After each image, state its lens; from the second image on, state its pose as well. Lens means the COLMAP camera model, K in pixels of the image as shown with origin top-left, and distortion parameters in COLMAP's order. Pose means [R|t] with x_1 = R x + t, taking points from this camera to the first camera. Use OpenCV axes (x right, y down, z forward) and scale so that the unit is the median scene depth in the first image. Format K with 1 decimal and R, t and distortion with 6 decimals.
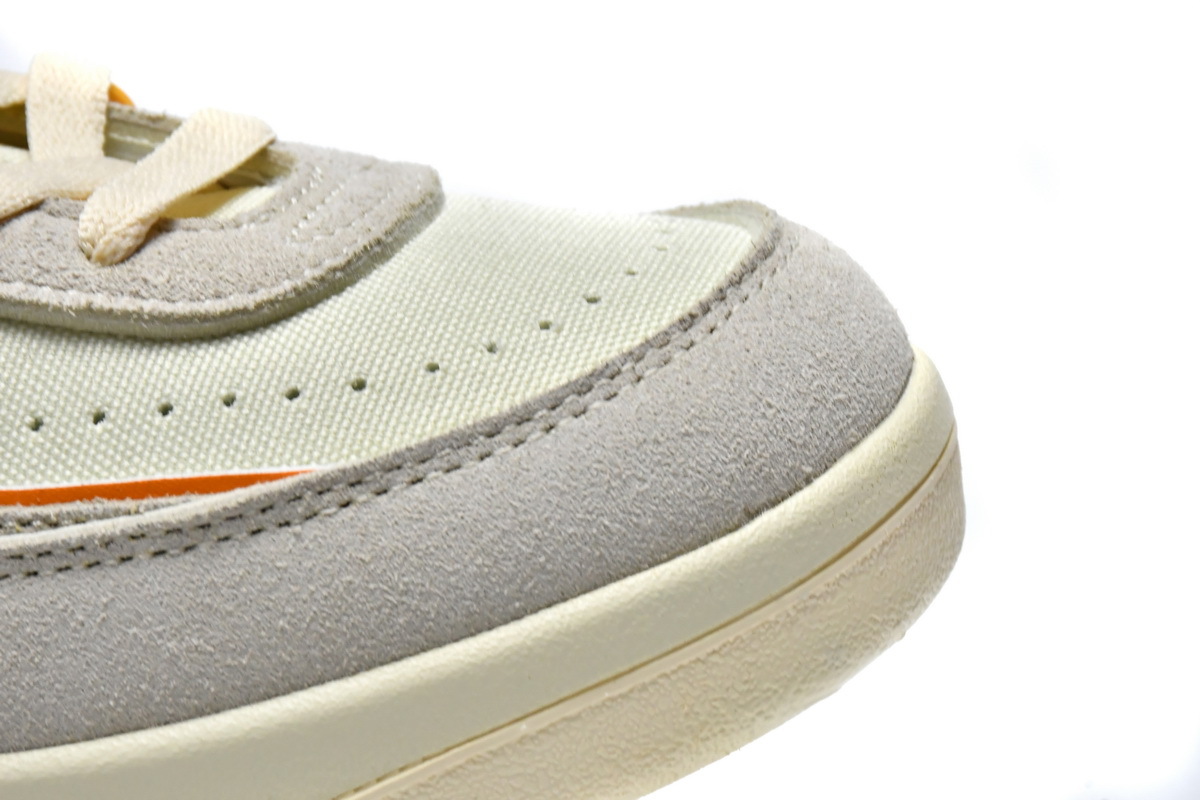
lens RADIAL K [[4187.6, 0, 596.4], [0, 4187.6, 400.8], [0, 0, 1]] dist [-0.028917, 0.000000]
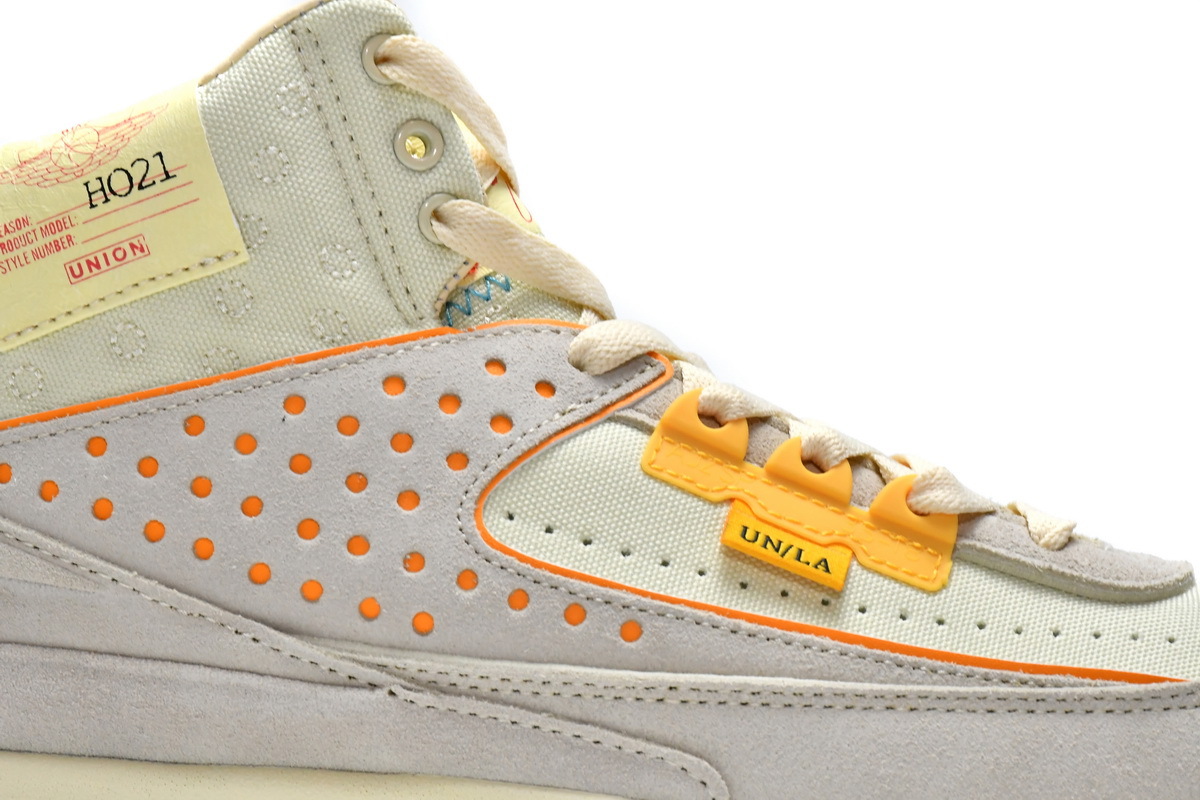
lens RADIAL K [[4187.6, 0, 602.6], [0, 4187.6, 403.3], [0, 0, 1]] dist [-0.028917, 0.000000]
pose [[0.954885, 0.193113, 0.225613, -0.666135], [-0.119817, 0.945648, -0.302314, 0.427361], [-0.271731, 0.261643, 0.926124, -0.454930]]
